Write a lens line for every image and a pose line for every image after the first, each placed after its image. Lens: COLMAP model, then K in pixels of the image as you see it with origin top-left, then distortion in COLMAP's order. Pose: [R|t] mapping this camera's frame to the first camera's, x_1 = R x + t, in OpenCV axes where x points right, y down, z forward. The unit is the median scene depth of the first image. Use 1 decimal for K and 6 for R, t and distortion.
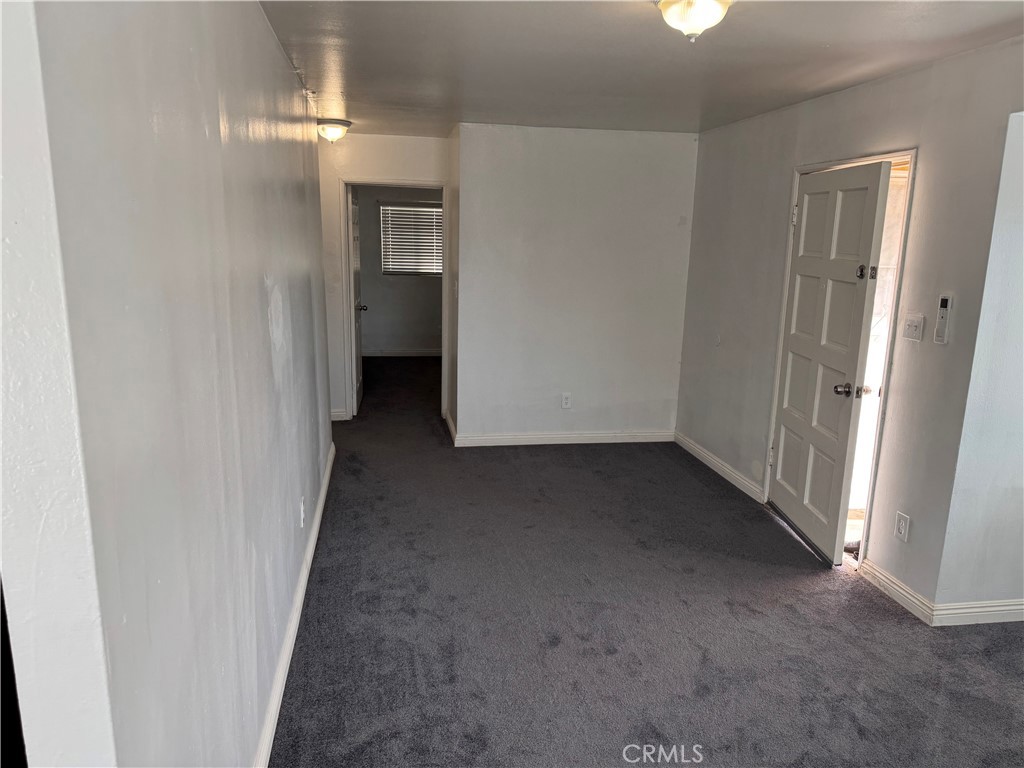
lens RADIAL K [[713.5, 0, 520.6], [0, 713.5, 377.7], [0, 0, 1]] dist [0.005438, -0.009242]
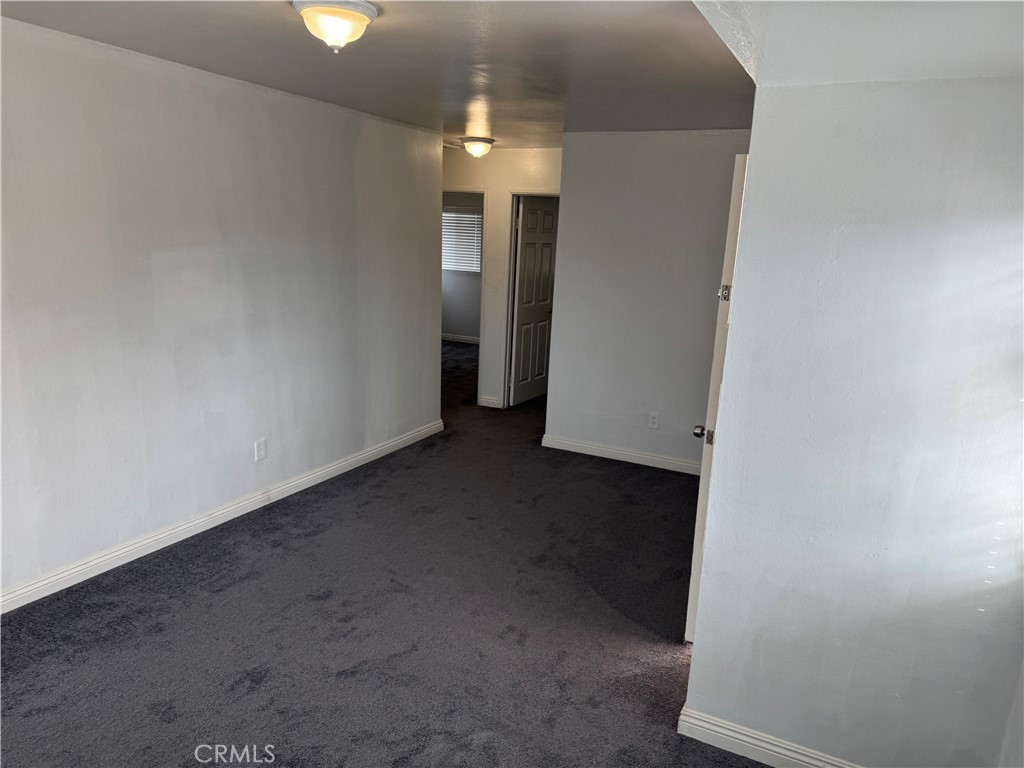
lens RADIAL K [[713.5, 0, 520.6], [0, 713.5, 377.7], [0, 0, 1]] dist [0.005438, -0.009242]
pose [[0.817657, 0.132342, -0.560289, 0.760722], [-0.144004, 0.989298, 0.023523, -0.035412], [0.557405, 0.061450, 0.827963, 0.197098]]
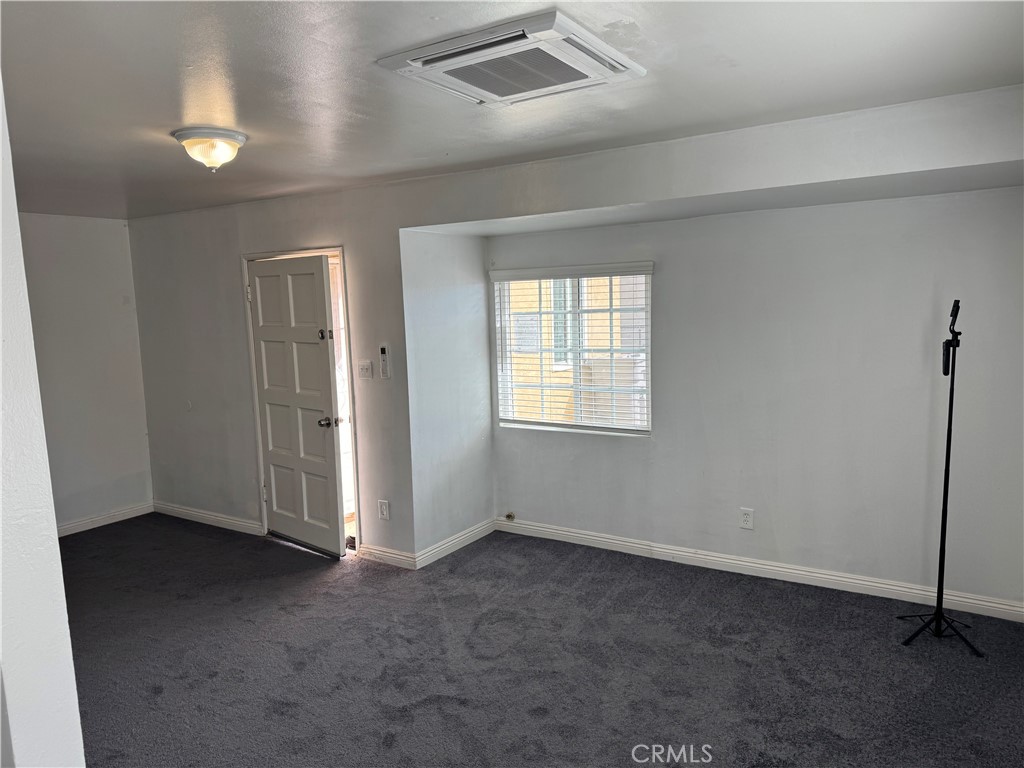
lens RADIAL K [[713.5, 0, 520.6], [0, 713.5, 377.7], [0, 0, 1]] dist [0.005438, -0.009242]
pose [[0.657975, -0.122727, 0.742972, -0.289821], [0.190822, 0.981601, -0.006847, 0.013509], [-0.728462, 0.146280, 0.669287, -0.168324]]
